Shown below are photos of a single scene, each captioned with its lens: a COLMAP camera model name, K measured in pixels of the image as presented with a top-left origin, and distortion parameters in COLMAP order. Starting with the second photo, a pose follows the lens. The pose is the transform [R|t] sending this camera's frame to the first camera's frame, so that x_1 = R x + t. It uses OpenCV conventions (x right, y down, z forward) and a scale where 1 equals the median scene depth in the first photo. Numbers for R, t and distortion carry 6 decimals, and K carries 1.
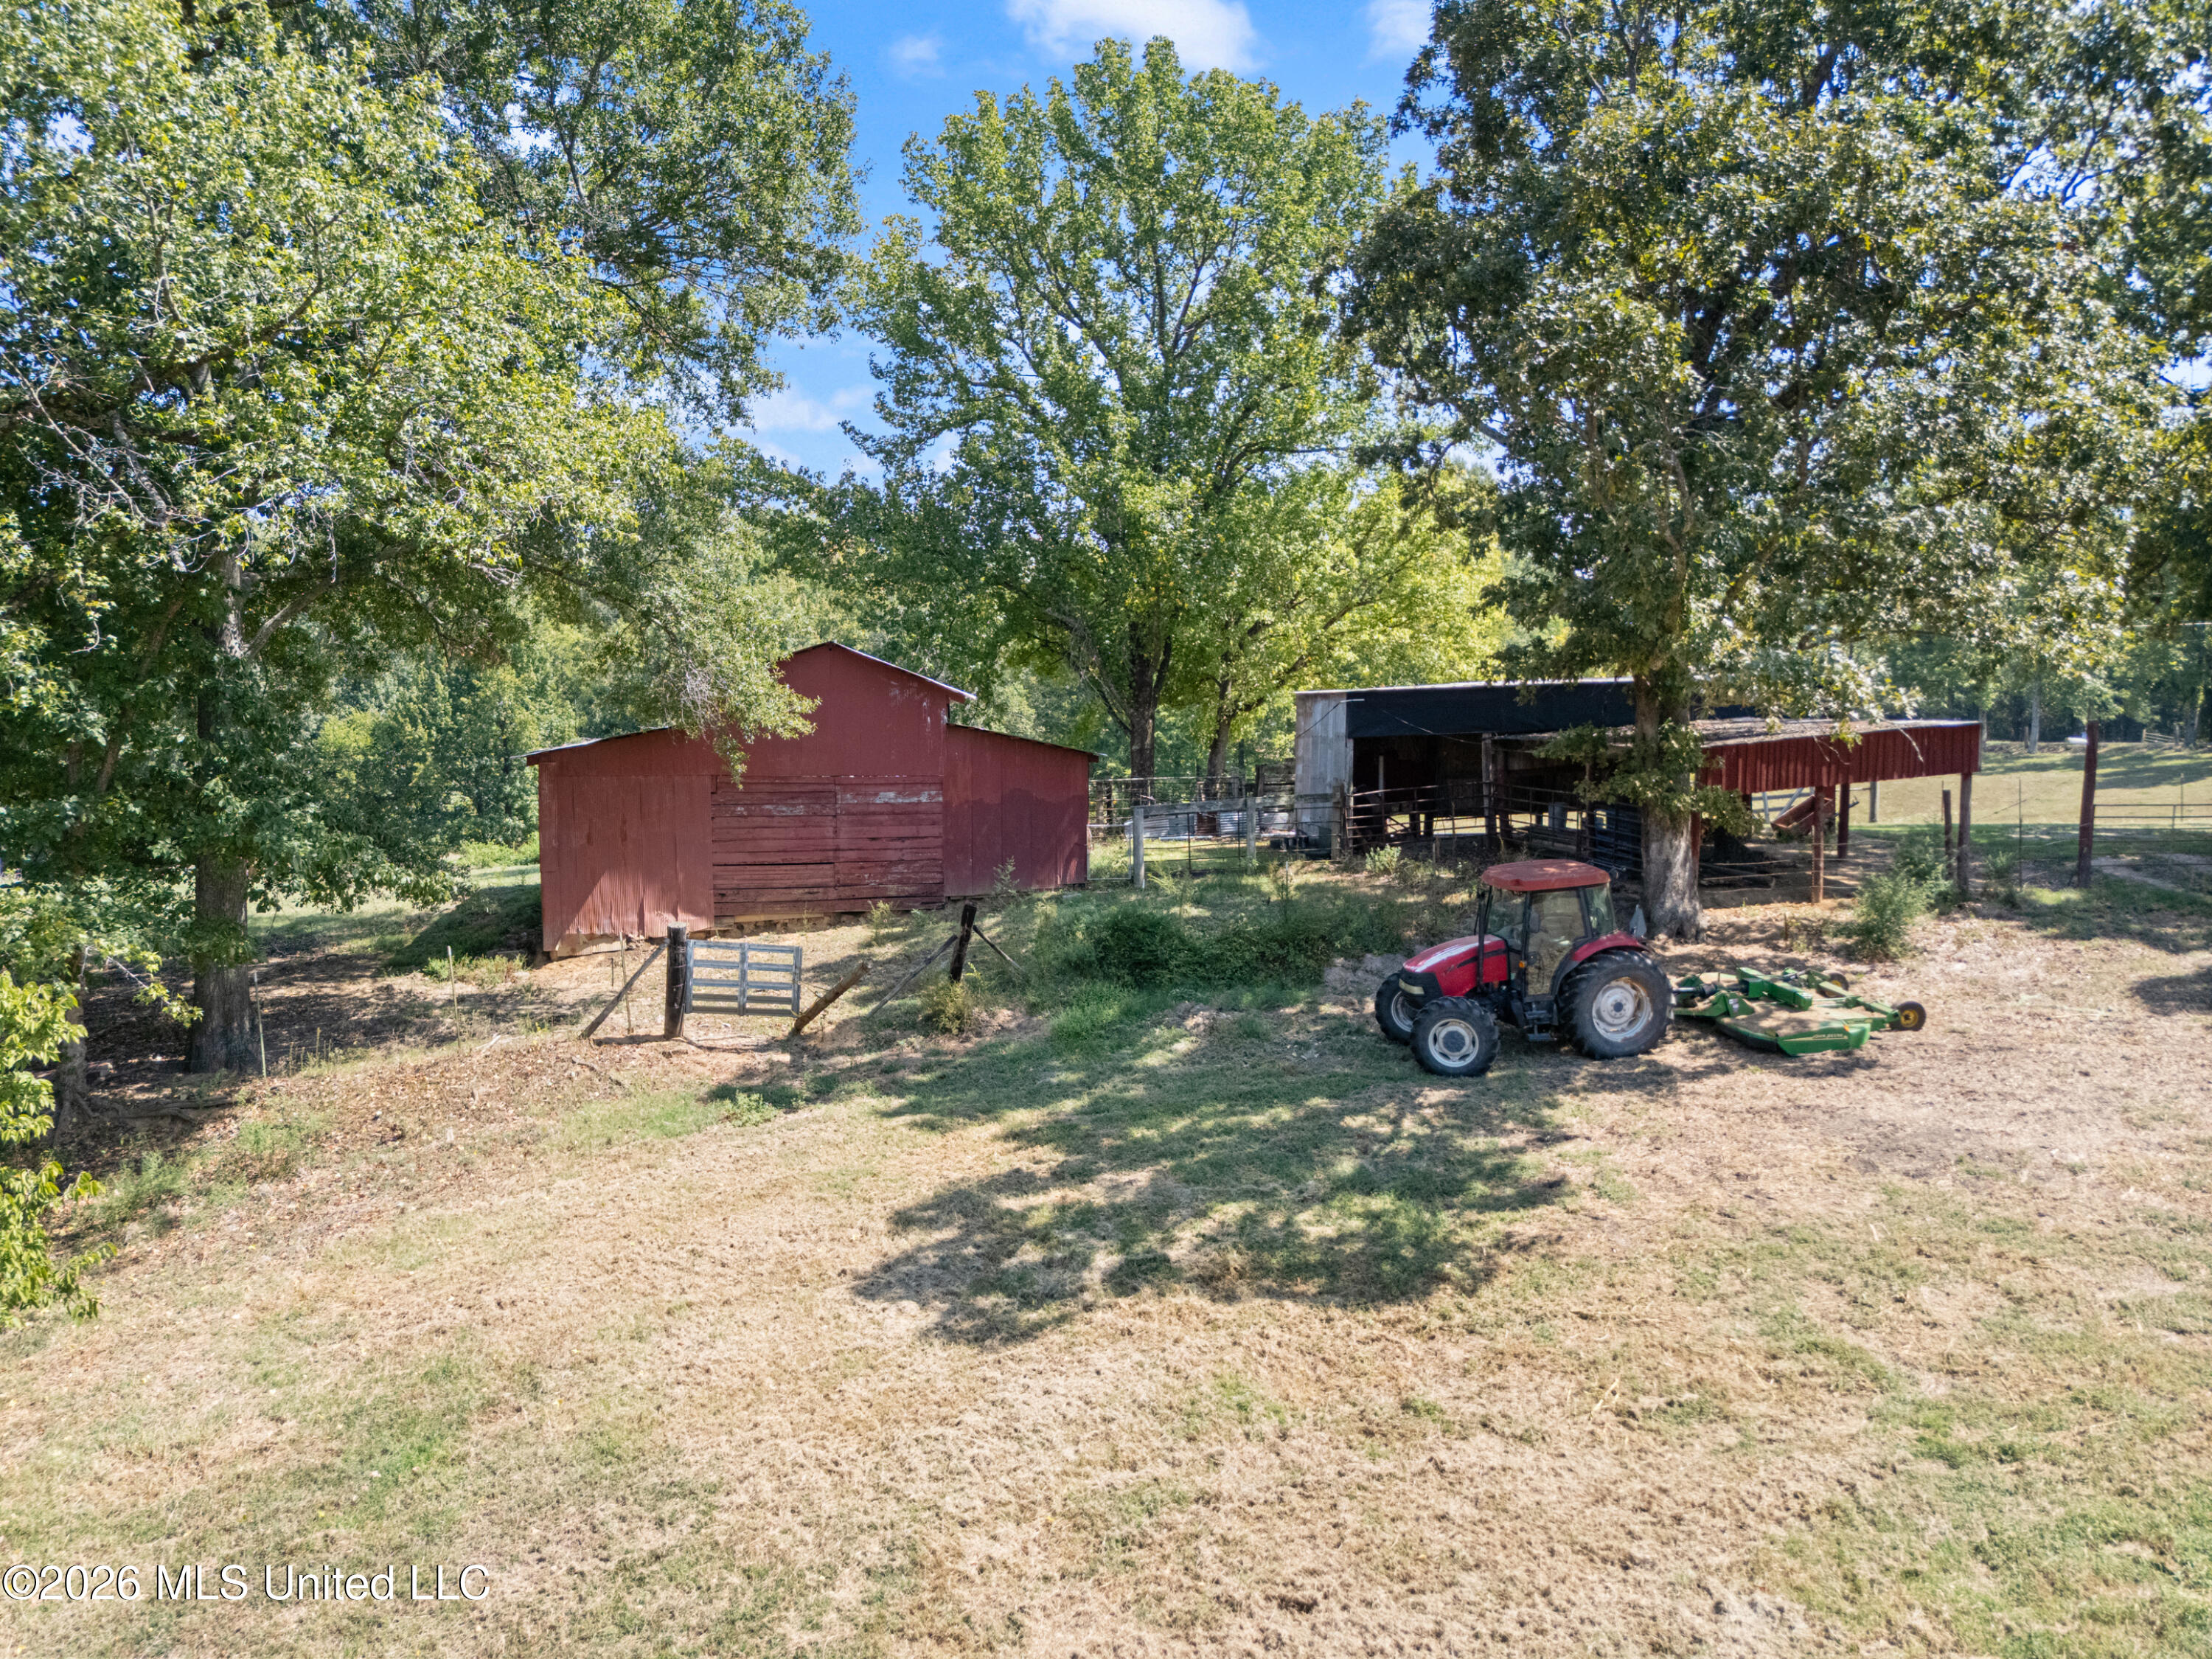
lens RADIAL K [[1674.2, 0, 1112.6], [0, 1674.2, 831.9], [0, 0, 1]] dist [0.050418, -0.011499]
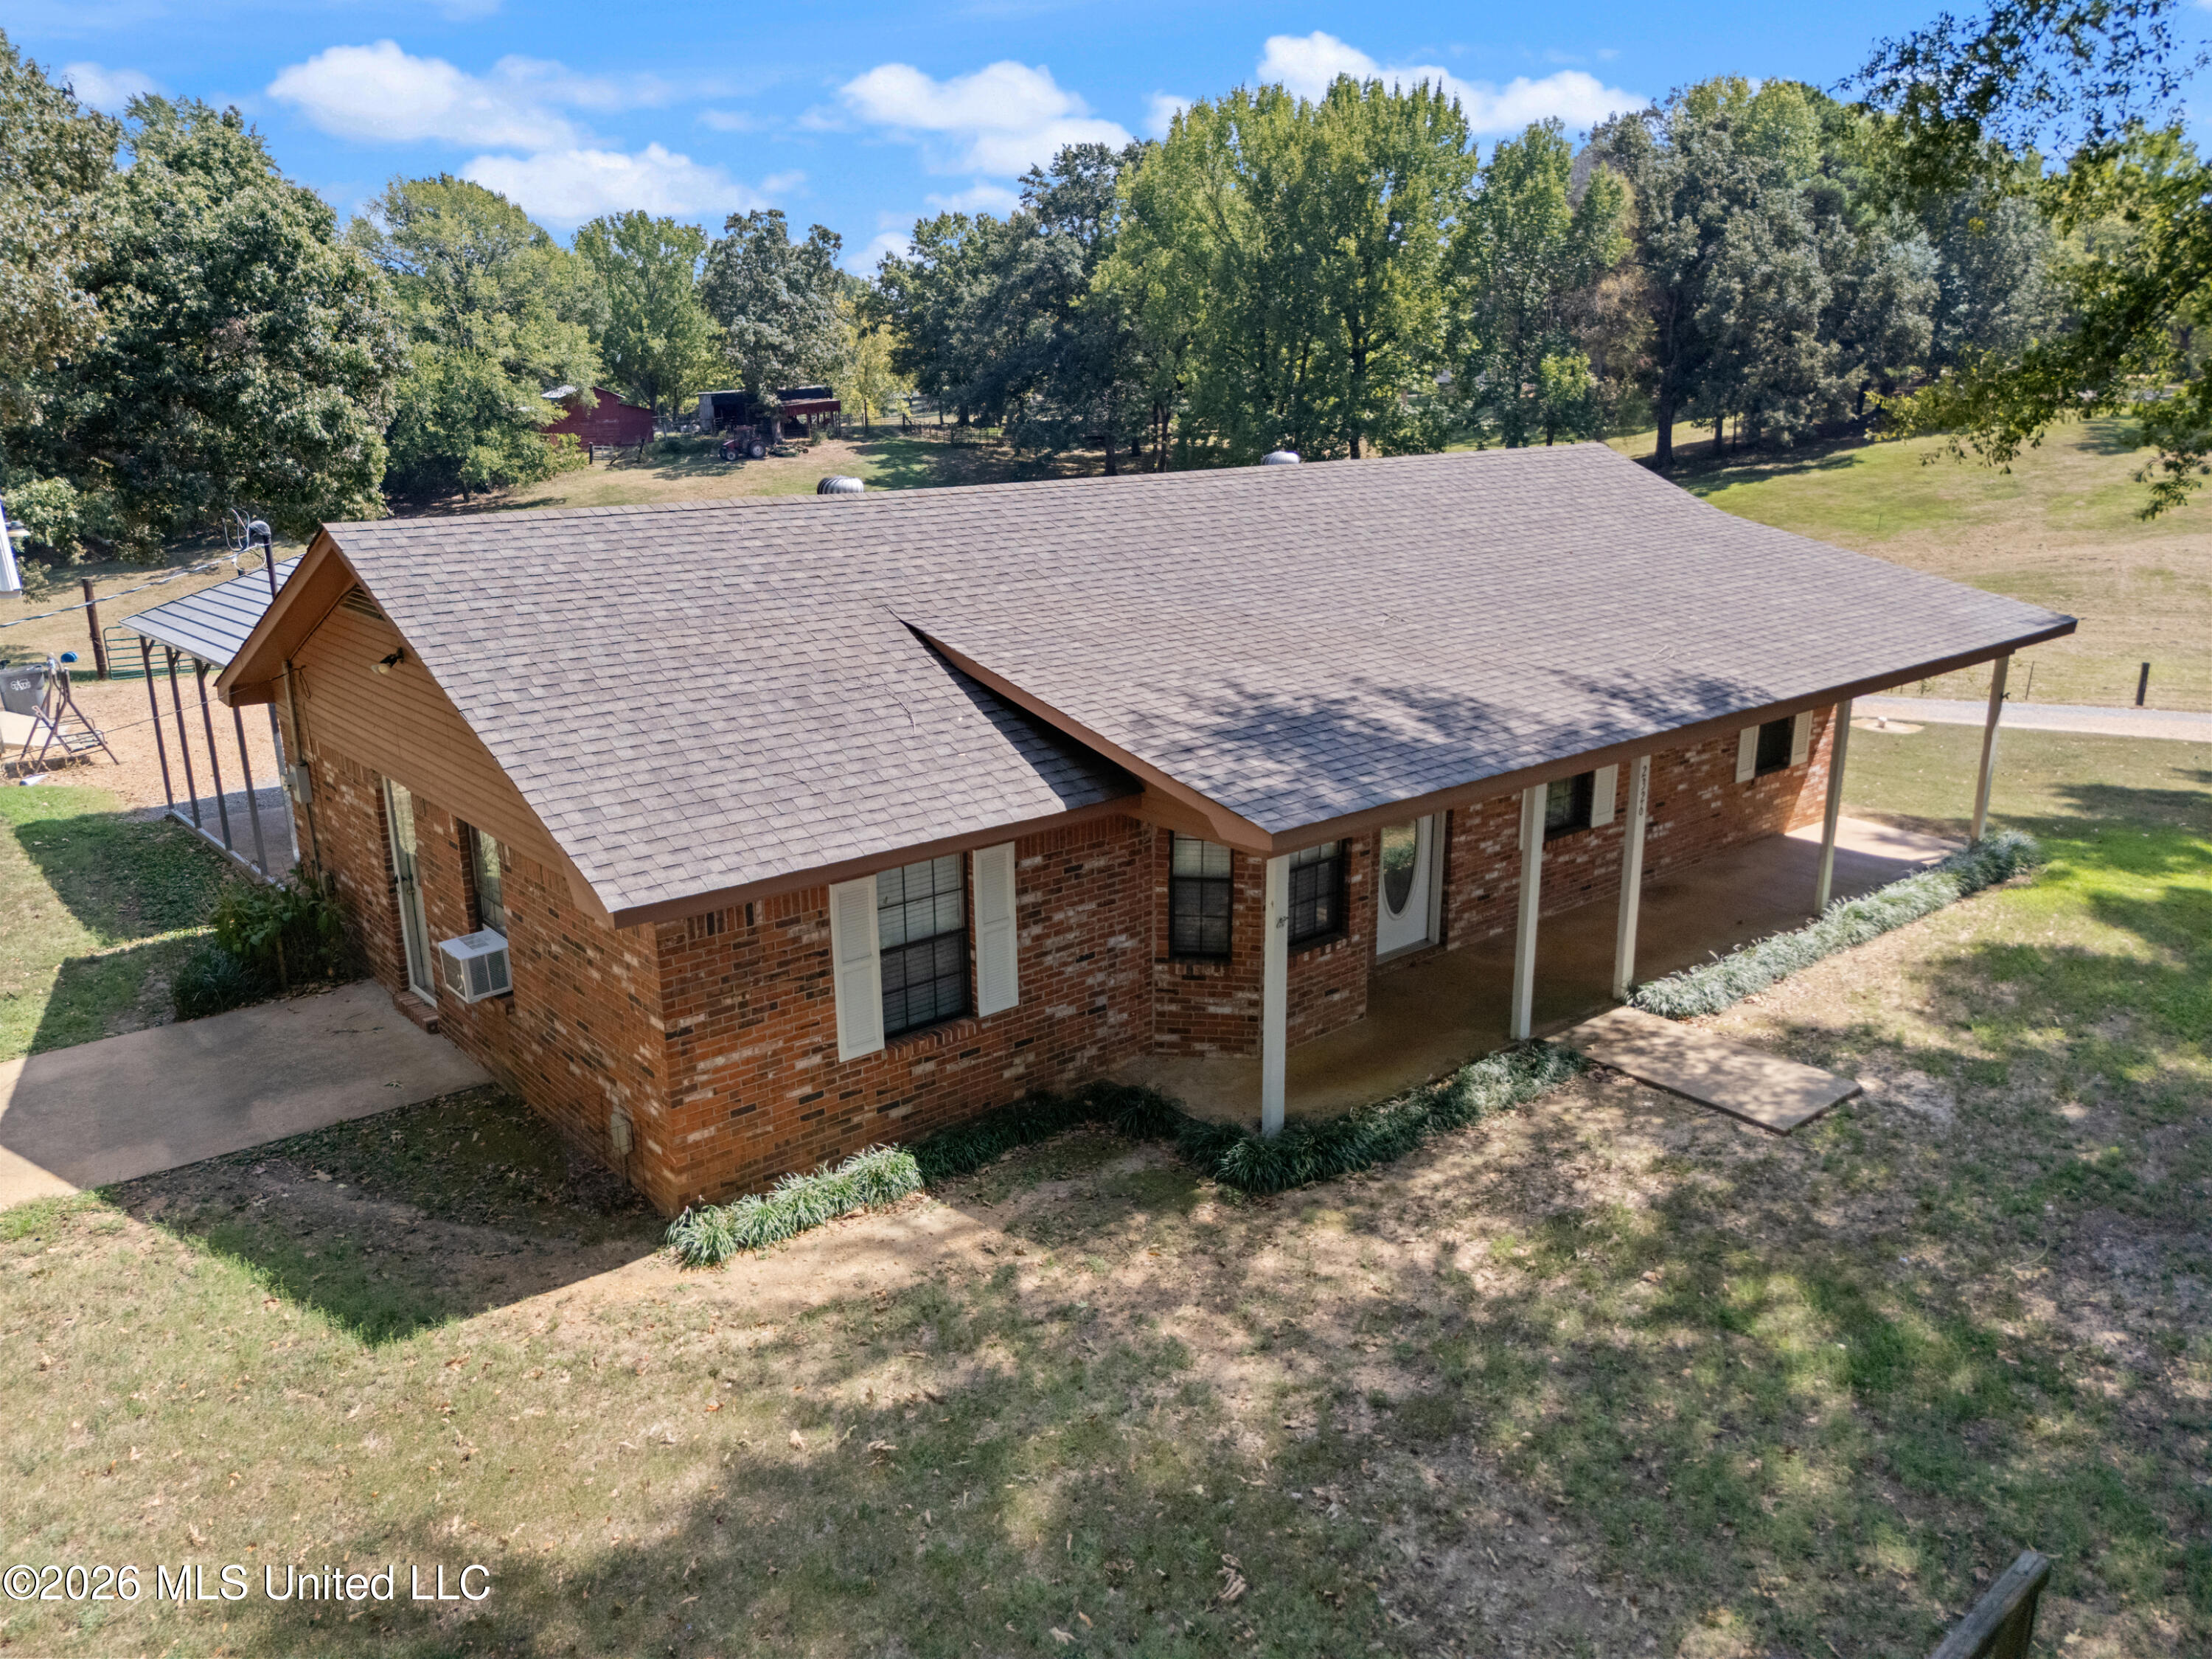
lens RADIAL K [[1674.2, 0, 1104.6], [0, 1674.2, 829.7], [0, 0, 1]] dist [0.050418, -0.011499]
pose [[0.937812, -0.105425, 0.330749, -0.416997], [0.037629, 0.978028, 0.205050, 0.148725], [-0.345099, -0.179853, 0.921173, -3.216464]]
